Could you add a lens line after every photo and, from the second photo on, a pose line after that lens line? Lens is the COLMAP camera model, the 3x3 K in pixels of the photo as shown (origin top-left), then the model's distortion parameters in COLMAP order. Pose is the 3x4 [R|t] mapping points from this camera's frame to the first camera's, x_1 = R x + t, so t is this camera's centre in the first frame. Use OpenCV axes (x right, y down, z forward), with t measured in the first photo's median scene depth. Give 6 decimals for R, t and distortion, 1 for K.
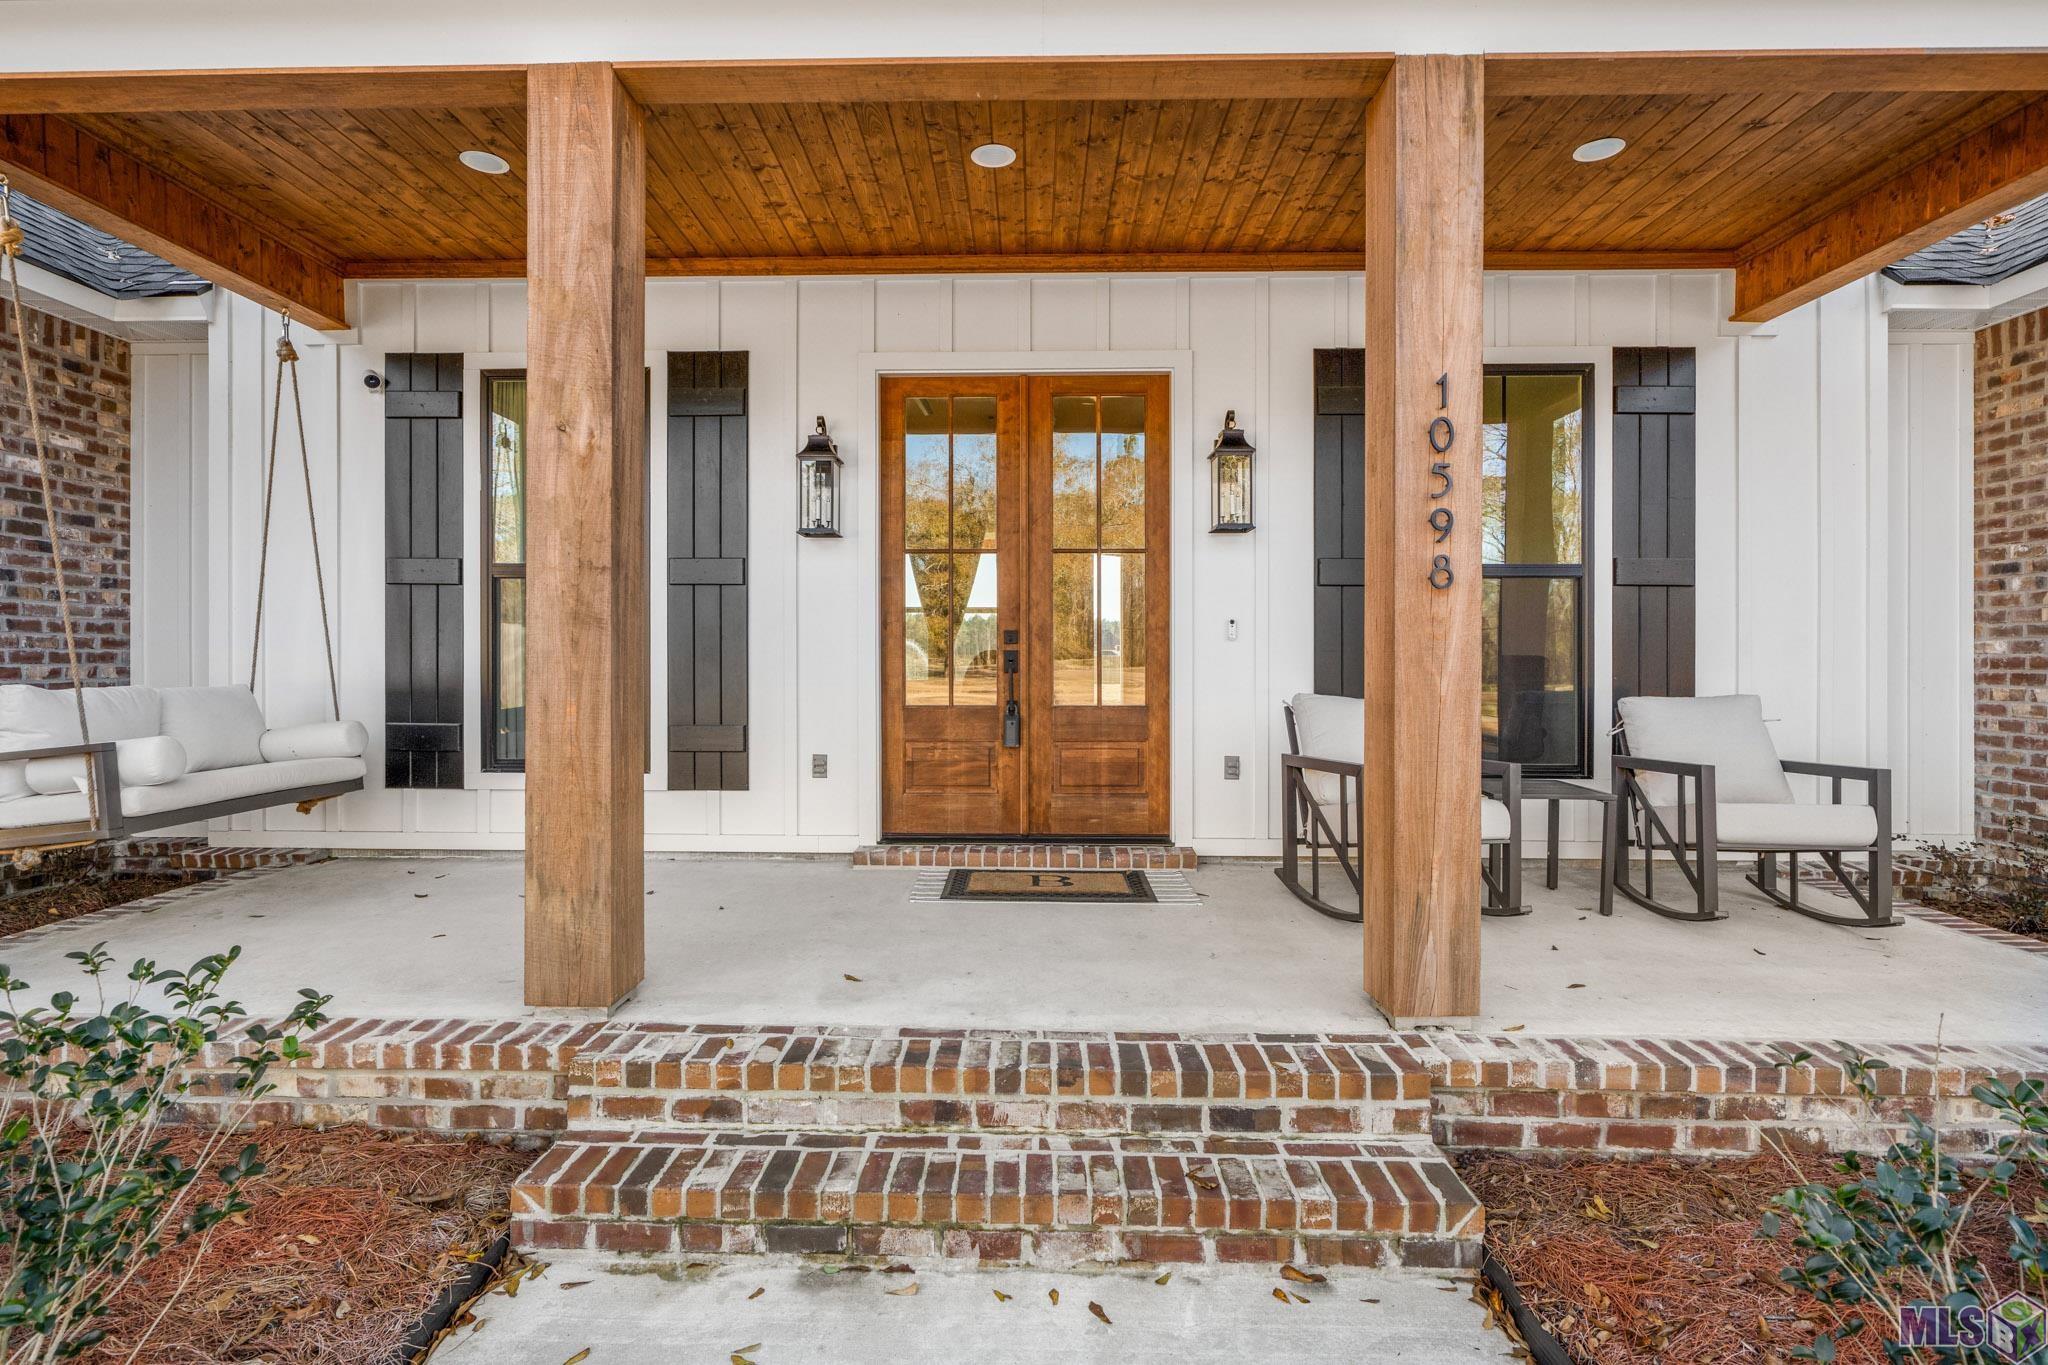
lens RADIAL K [[1000.7, 0, 1012.8], [0, 1000.7, 663.3], [0, 0, 1]] dist [0.003423, -0.001690]
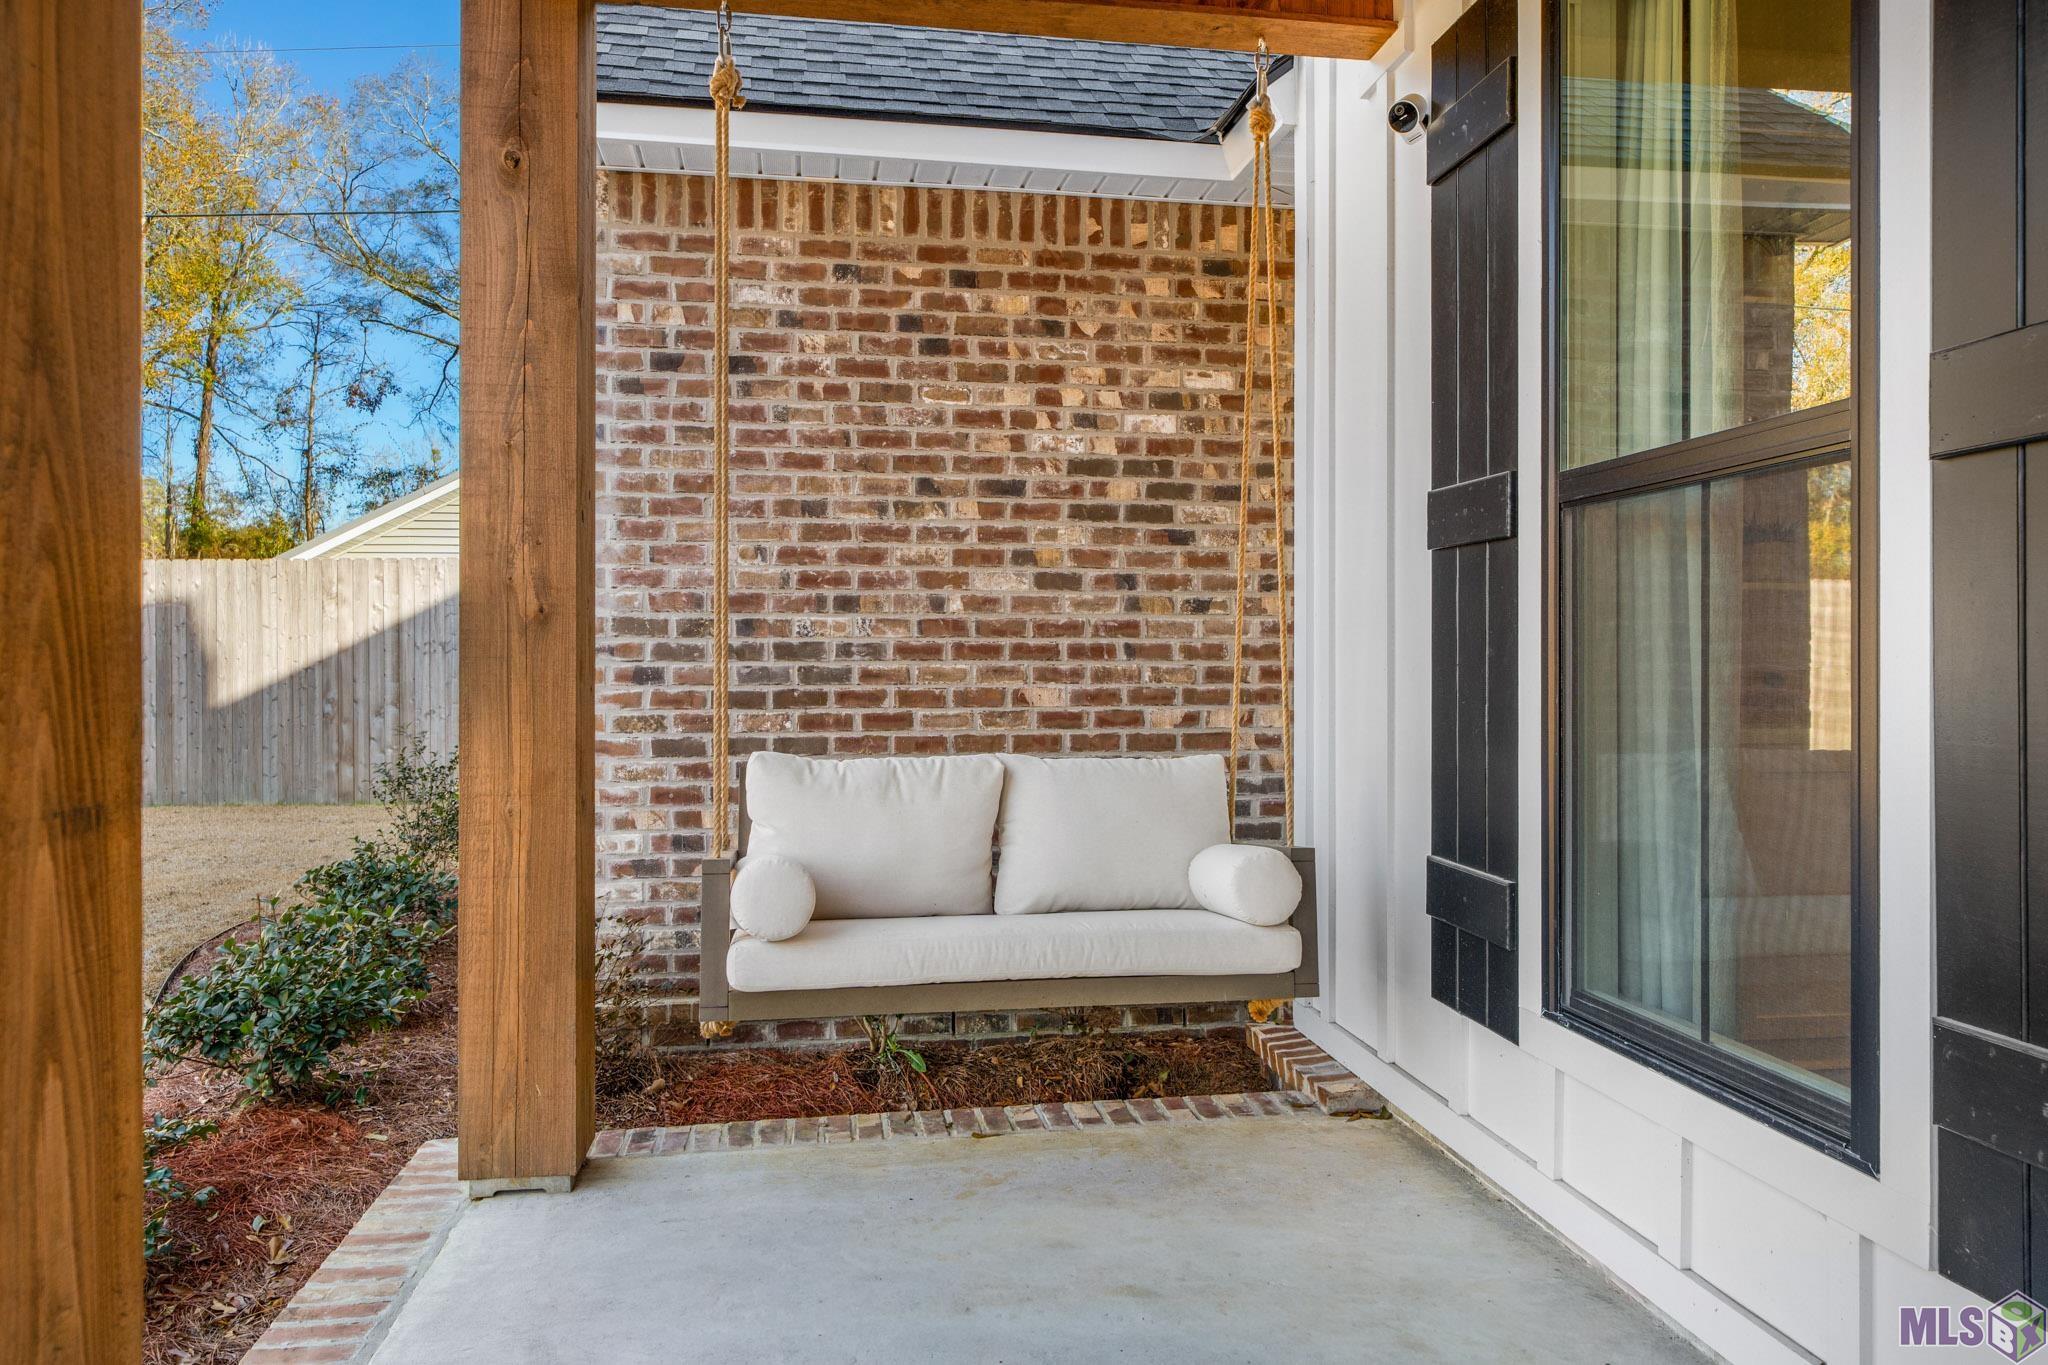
lens RADIAL K [[1380.6, 0, 1023.0], [0, 1380.6, 663.0], [0, 0, 1]] dist [-0.010726, 0.007299]
pose [[0.186157, -0.003650, -0.982513, -0.043610], [-0.004176, 0.999981, -0.004507, -0.023887], [0.982511, 0.004942, 0.186138, 0.707868]]
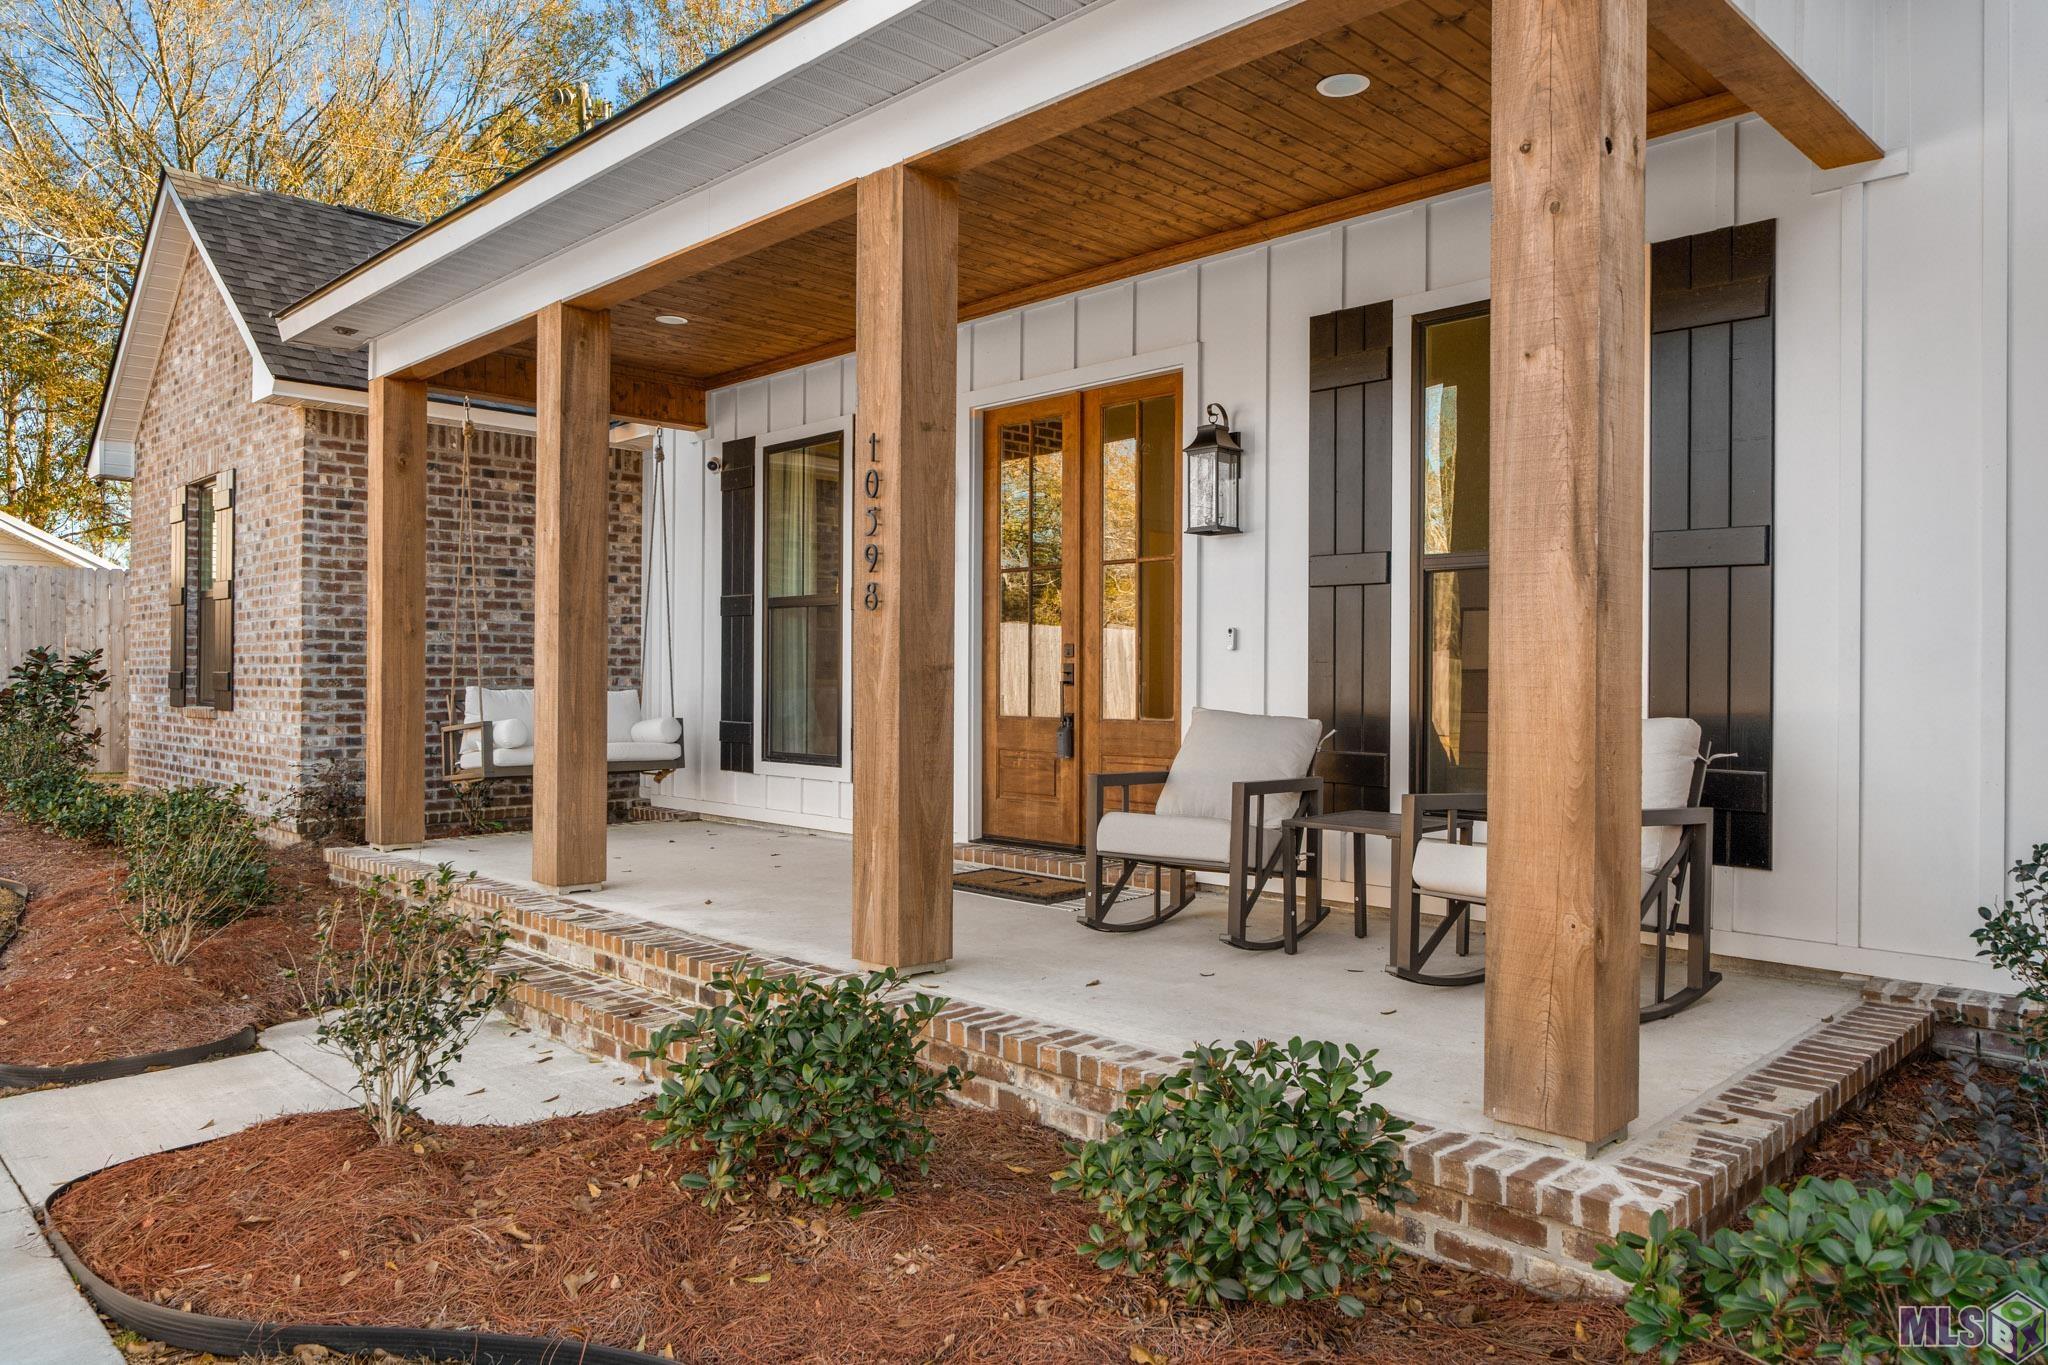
lens RADIAL K [[1380.6, 0, 1028.3], [0, 1380.6, 676.9], [0, 0, 1]] dist [-0.010726, 0.007299]
pose [[0.723581, 0.001327, -0.690238, 0.944841], [-0.006002, 0.999972, -0.004369, 0.007256], [0.690213, 0.007305, 0.723569, -0.044454]]
